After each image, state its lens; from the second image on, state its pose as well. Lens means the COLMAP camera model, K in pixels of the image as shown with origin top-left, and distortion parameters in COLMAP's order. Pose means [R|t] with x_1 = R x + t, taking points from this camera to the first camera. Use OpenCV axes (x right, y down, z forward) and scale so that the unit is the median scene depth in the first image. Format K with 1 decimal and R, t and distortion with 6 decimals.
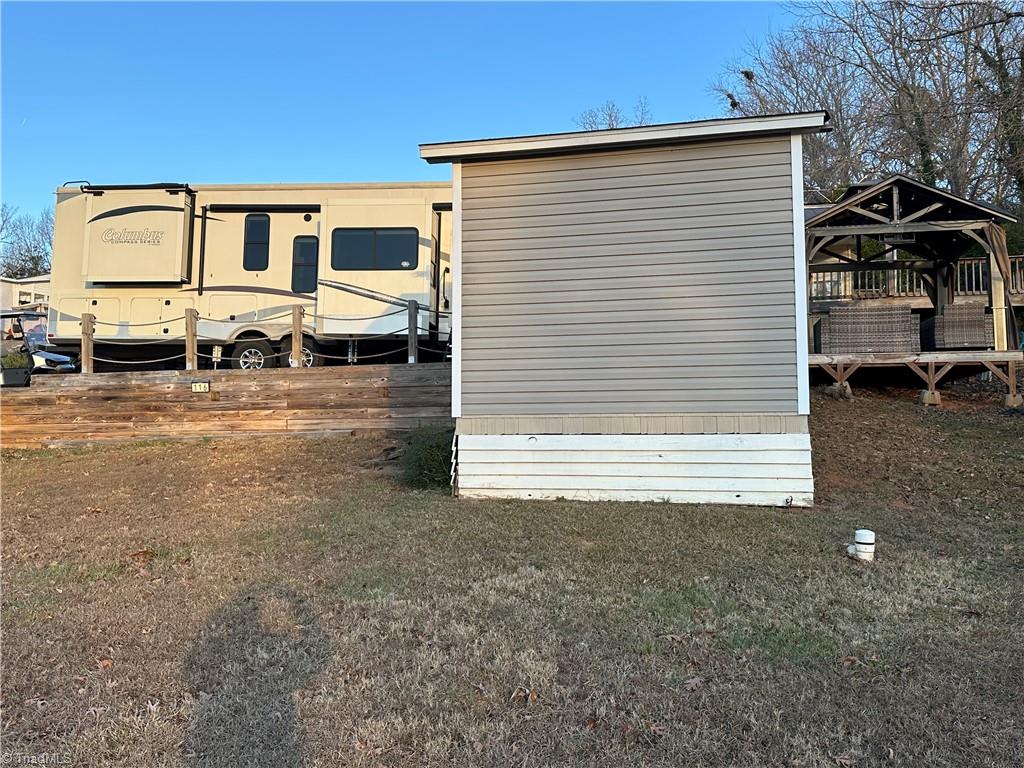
lens RADIAL K [[883.2, 0, 517.1], [0, 883.2, 383.3], [0, 0, 1]] dist [0.123331, -0.212984]
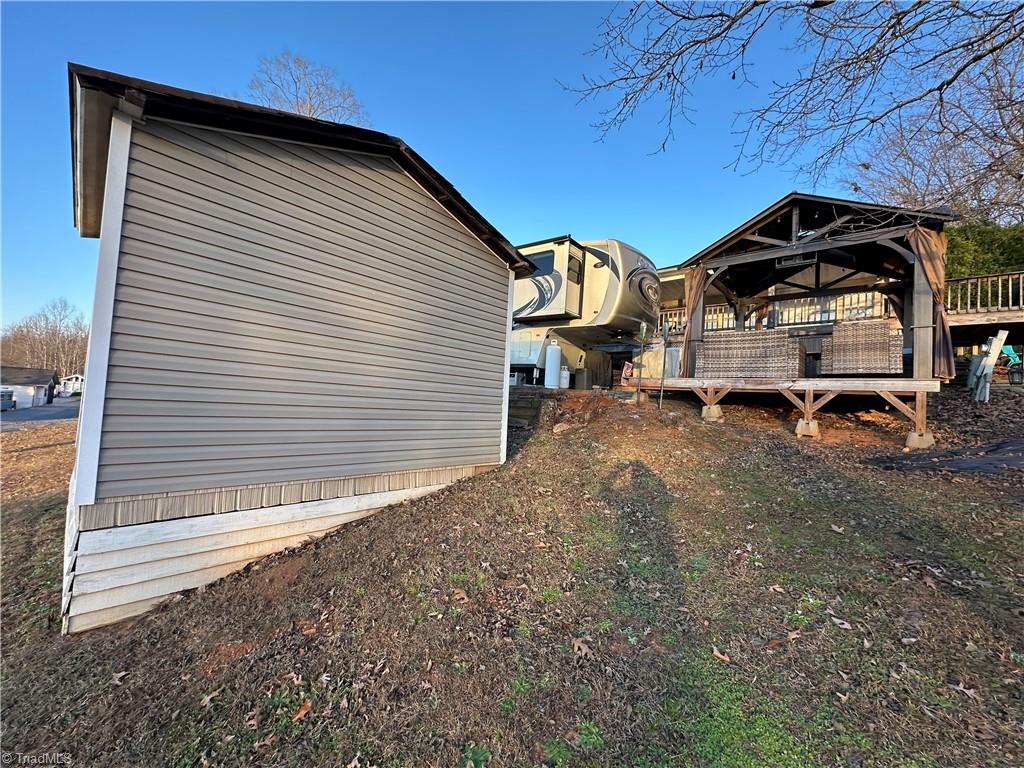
lens RADIAL K [[407.2, 0, 514.6], [0, 407.2, 385.9], [0, 0, 1]] dist [-0.005924, 0.001242]
pose [[0.850928, 0.024173, -0.524725, 0.450897], [-0.006351, 0.999341, 0.035738, -0.043166], [0.525243, -0.027078, 0.850521, 0.518252]]
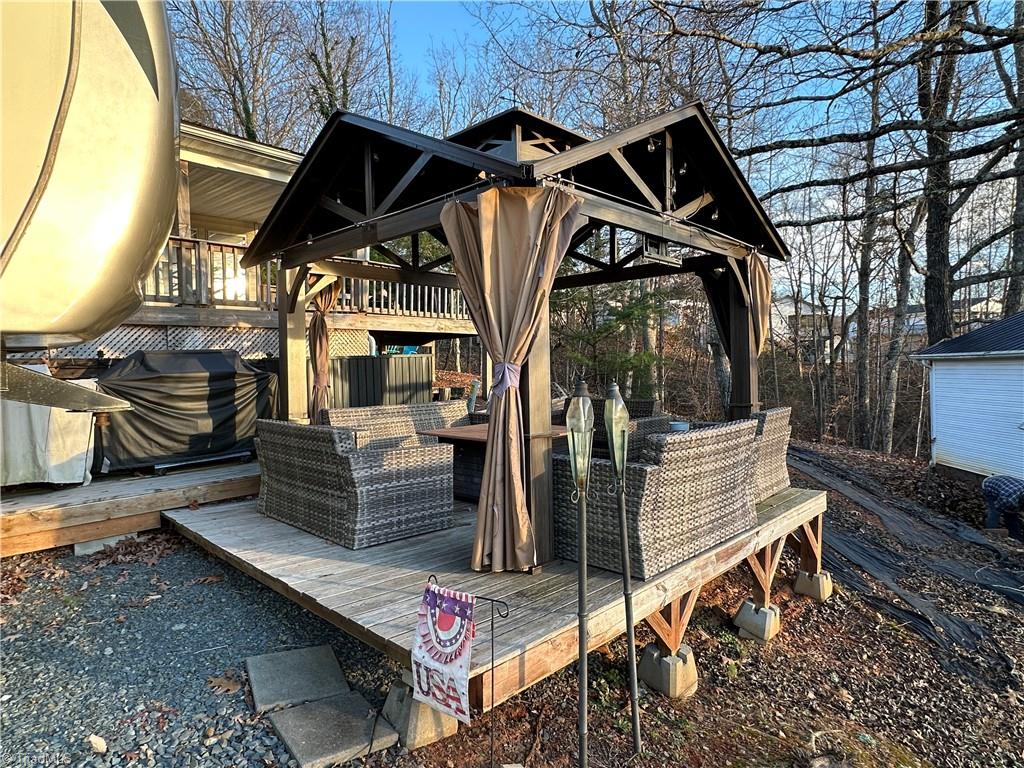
lens RADIAL K [[594.6, 0, 516.5], [0, 594.6, 383.2], [0, 0, 1]] dist [-0.007076, -0.000654]
pose [[0.556036, -0.030610, 0.830594, 0.150199], [-0.053707, 0.995910, 0.072656, -0.128630], [-0.829421, -0.085008, 0.552118, 1.010656]]
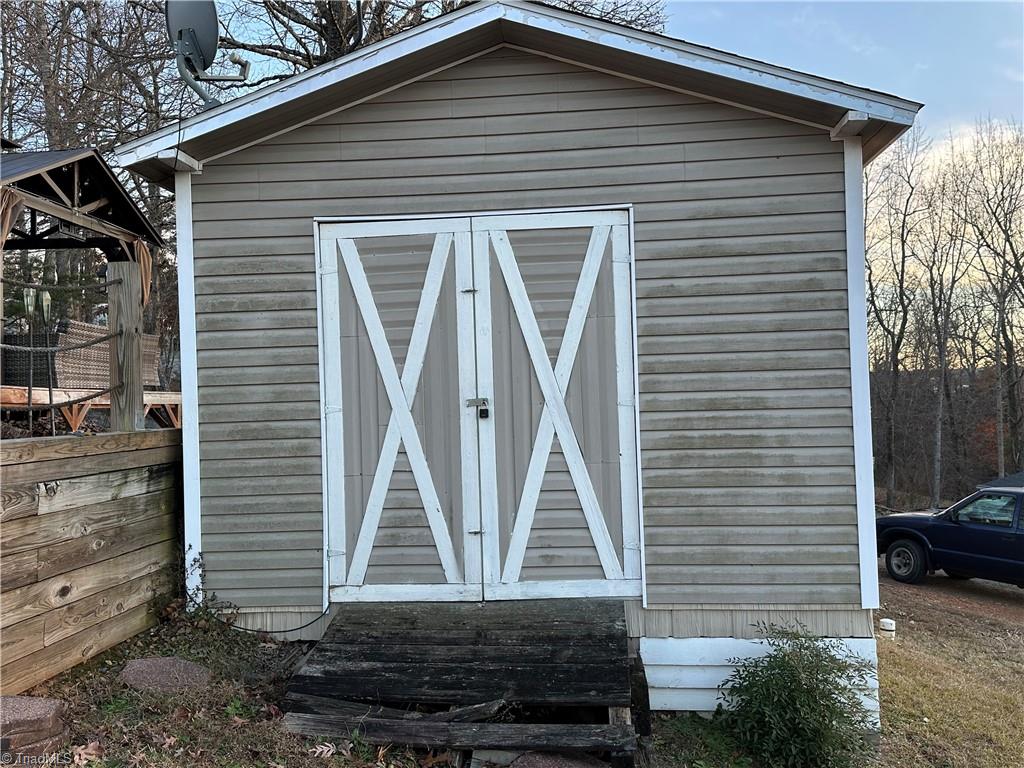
lens RADIAL K [[866.5, 0, 528.7], [0, 866.5, 376.6], [0, 0, 1]] dist [0.044443, -0.032964]
pose [[-0.120678, 0.033535, 0.992125, -0.375878], [-0.068805, 0.996743, -0.042060, -0.042700], [-0.990304, -0.073339, -0.117978, 0.800012]]
